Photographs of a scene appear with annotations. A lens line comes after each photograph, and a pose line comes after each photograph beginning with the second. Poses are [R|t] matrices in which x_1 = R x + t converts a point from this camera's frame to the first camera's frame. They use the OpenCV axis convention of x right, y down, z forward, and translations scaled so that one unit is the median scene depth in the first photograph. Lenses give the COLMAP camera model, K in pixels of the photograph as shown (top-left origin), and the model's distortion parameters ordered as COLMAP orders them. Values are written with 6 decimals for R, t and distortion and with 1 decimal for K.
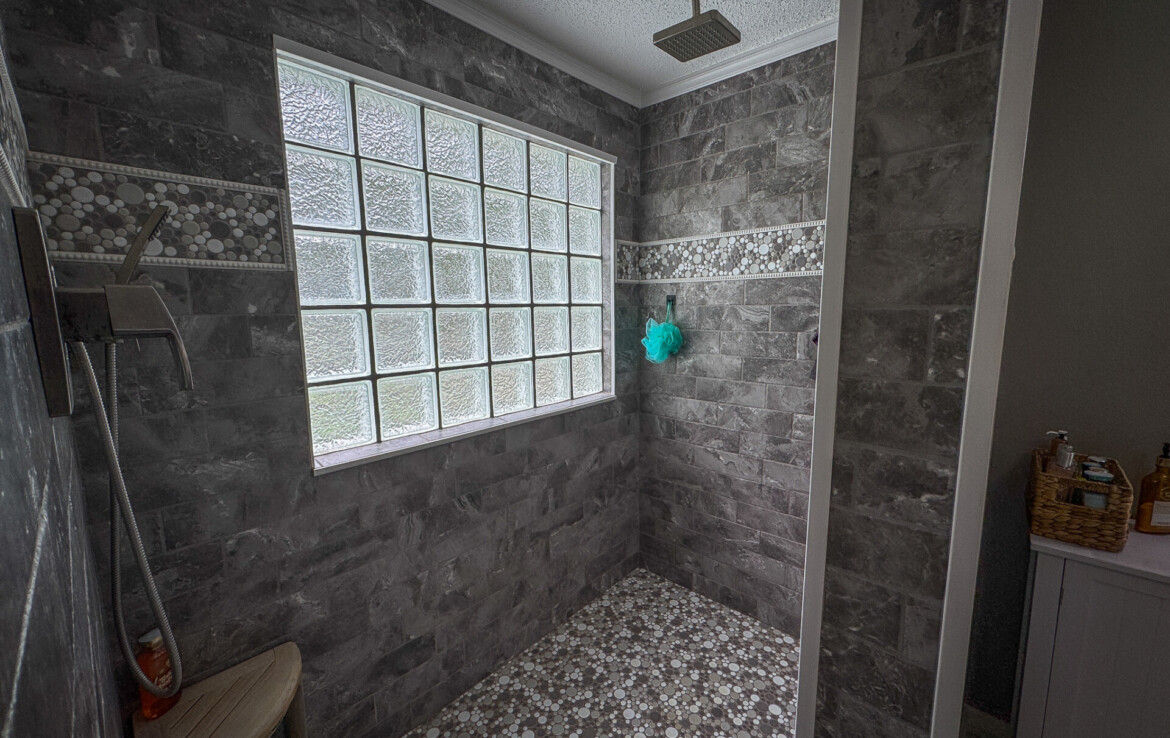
lens RADIAL K [[480.8, 0, 578.2], [0, 480.8, 373.0], [0, 0, 1]] dist [-0.003672, 0.000783]
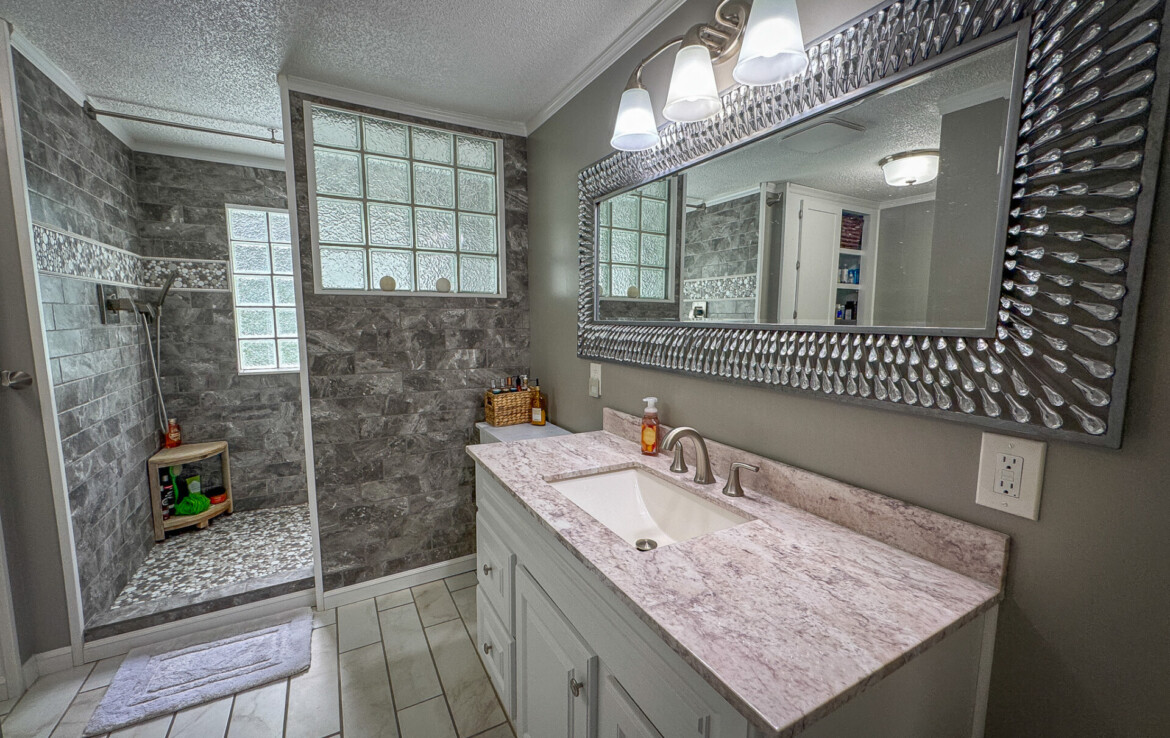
lens RADIAL K [[480.8, 0, 577.4], [0, 480.8, 372.7], [0, 0, 1]] dist [-0.003672, 0.000783]
pose [[0.942812, 0.053901, -0.328939, 2.506352], [-0.061064, 0.998068, -0.011474, 0.165579], [0.327685, 0.030904, 0.944282, -0.989200]]
